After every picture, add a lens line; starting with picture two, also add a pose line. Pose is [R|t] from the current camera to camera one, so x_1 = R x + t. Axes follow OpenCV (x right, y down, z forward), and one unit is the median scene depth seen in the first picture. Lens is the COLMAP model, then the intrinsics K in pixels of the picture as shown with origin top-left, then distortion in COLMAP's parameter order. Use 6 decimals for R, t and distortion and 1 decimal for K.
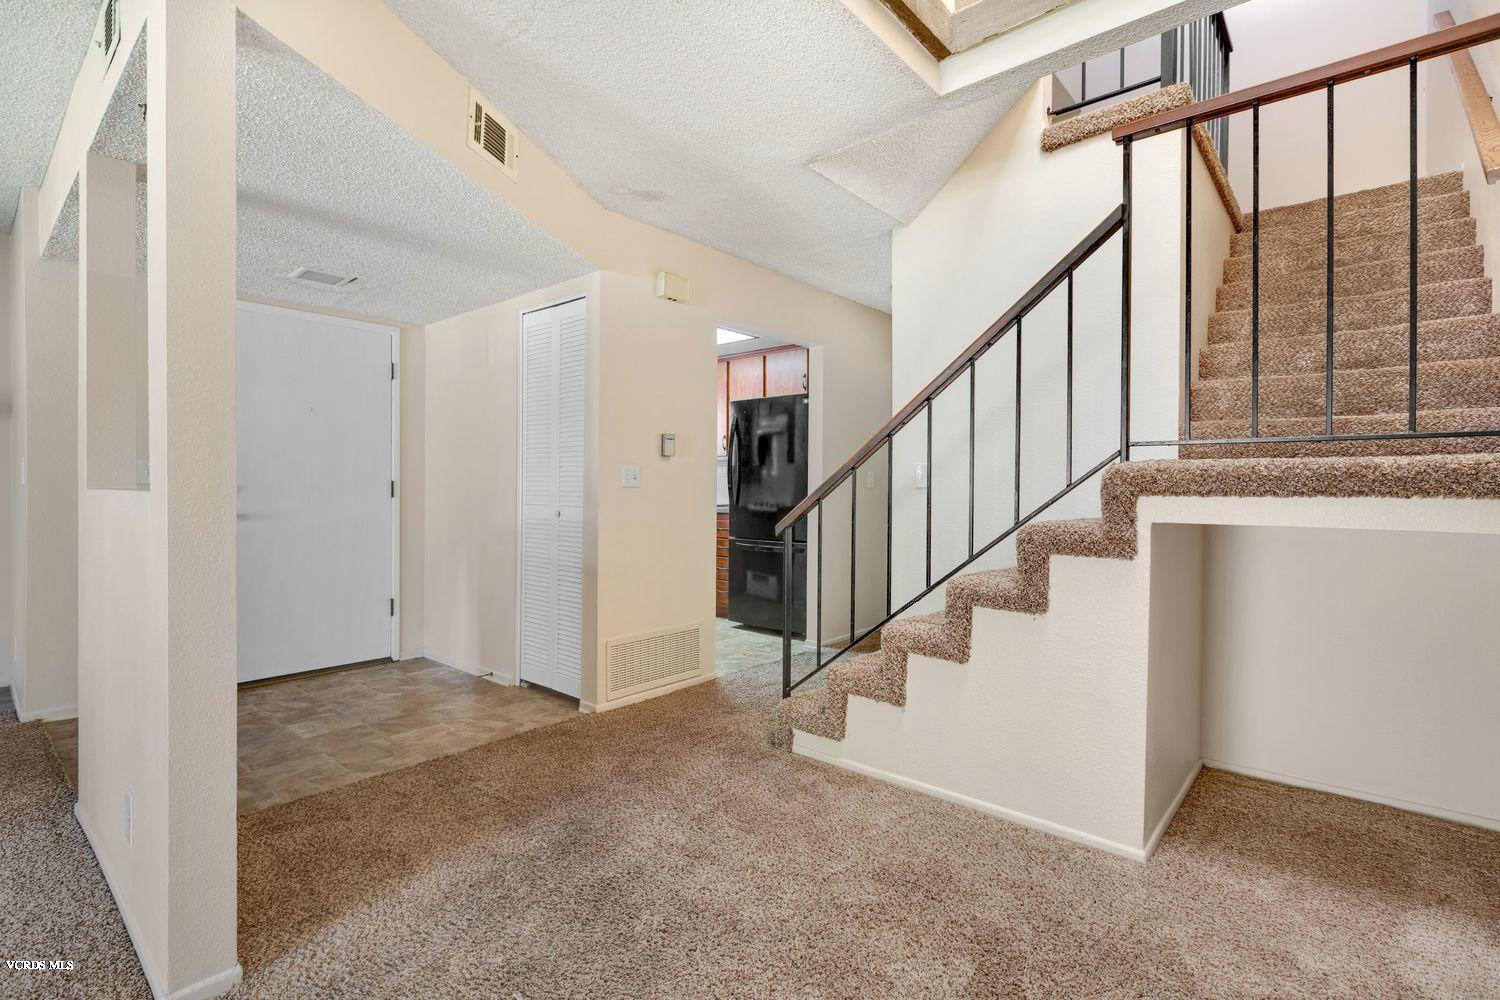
lens RADIAL K [[690.8, 0, 772.1], [0, 690.8, 488.4], [0, 0, 1]] dist [0.003301, 0.001455]
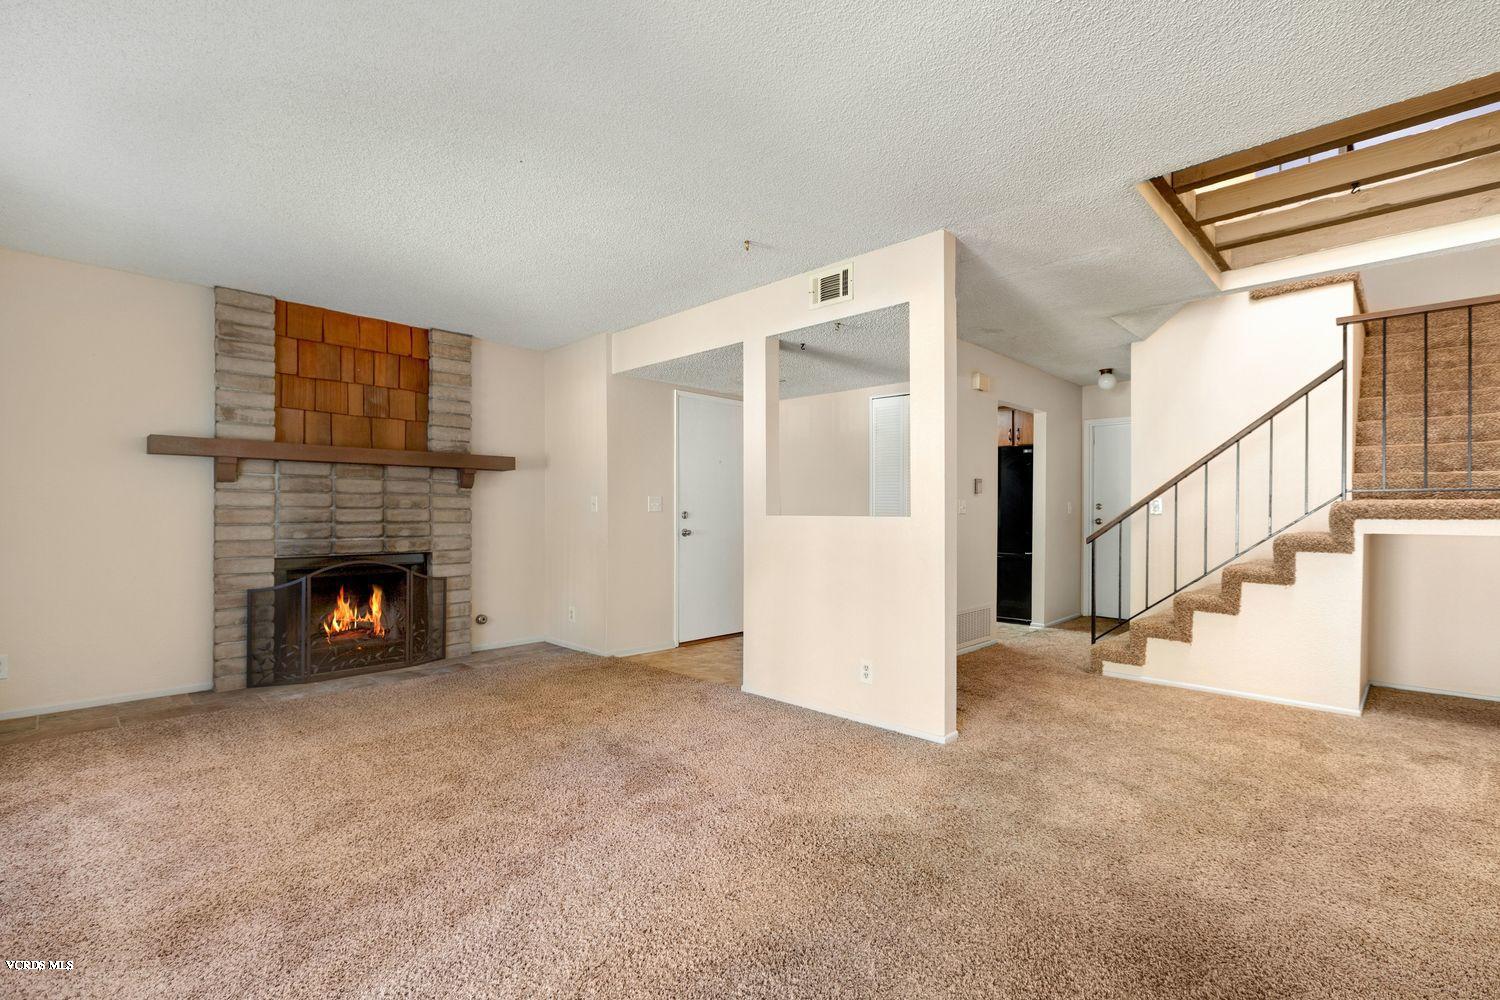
lens RADIAL K [[690.8, 0, 747.5], [0, 690.8, 509.7], [0, 0, 1]] dist [0.003301, 0.001455]
pose [[0.998393, 0.000356, -0.056660, -0.869791], [-0.000574, 0.999992, -0.003846, -0.005627], [0.056658, 0.003873, 0.998386, -0.830350]]
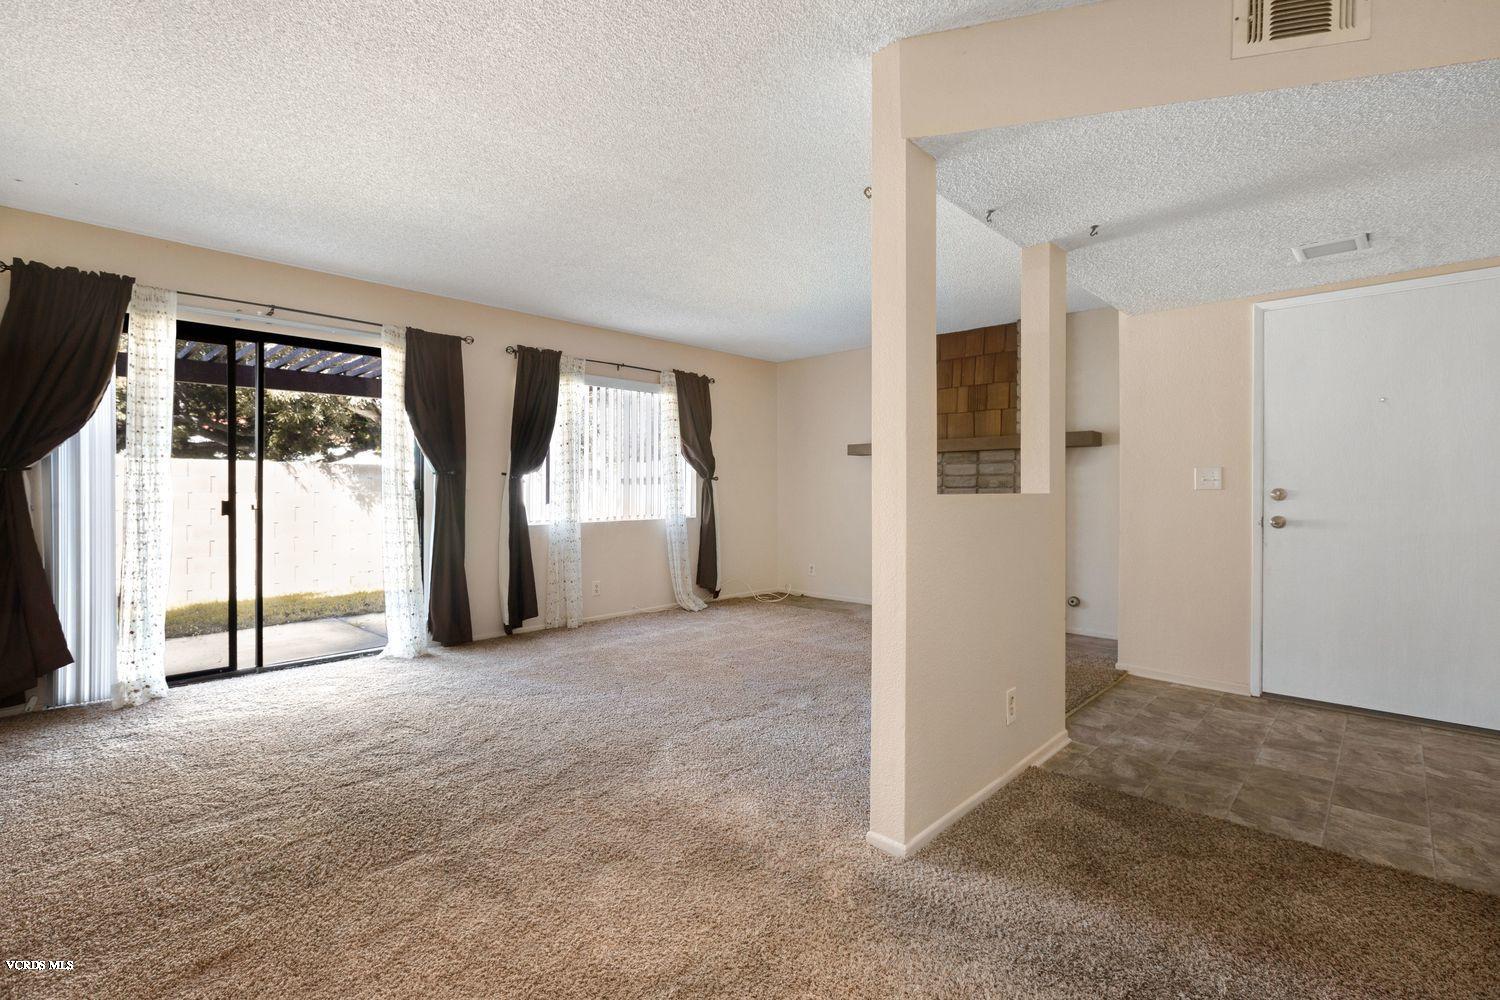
lens RADIAL K [[690.8, 0, 751.2], [0, 690.8, 472.4], [0, 0, 1]] dist [0.003301, 0.001455]
pose [[-0.058358, -0.031319, -0.997804, 0.332058], [-0.007835, 0.999491, -0.030914, 0.010213], [0.998265, 0.006014, -0.058574, 0.438703]]
